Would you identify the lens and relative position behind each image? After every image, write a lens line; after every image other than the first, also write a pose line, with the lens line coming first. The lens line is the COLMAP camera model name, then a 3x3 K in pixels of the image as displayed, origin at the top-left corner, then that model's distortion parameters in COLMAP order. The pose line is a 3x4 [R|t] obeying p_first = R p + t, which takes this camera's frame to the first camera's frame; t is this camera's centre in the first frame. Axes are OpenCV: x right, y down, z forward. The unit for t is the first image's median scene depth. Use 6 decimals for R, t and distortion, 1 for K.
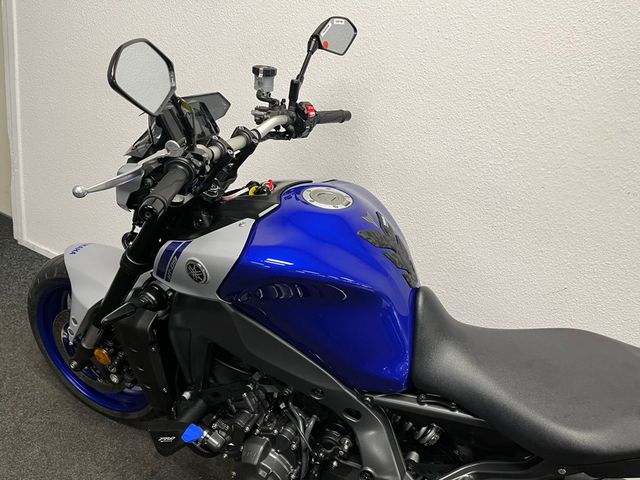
lens RADIAL K [[490.1, 0, 320.0], [0, 490.1, 239.6], [0, 0, 1]] dist [0.027343, -0.005206]
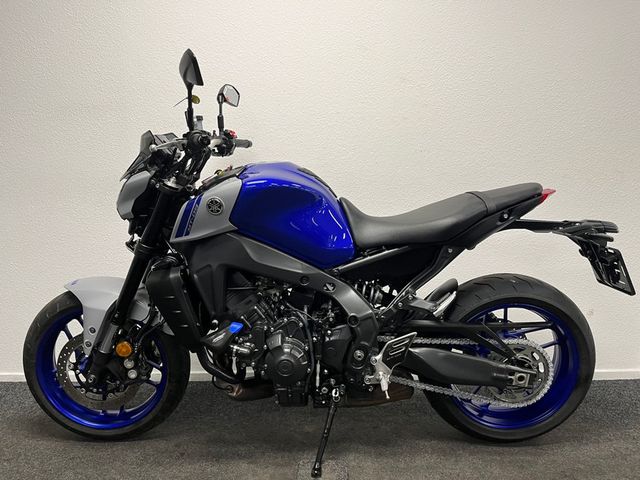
lens RADIAL K [[490.1, 0, 319.8], [0, 490.1, 241.9], [0, 0, 1]] dist [0.027343, -0.005206]
pose [[0.895623, -0.259840, 0.361029, -0.429492], [0.354551, 0.907149, -0.226658, 0.506674], [-0.268612, 0.331004, 0.904590, -0.381383]]
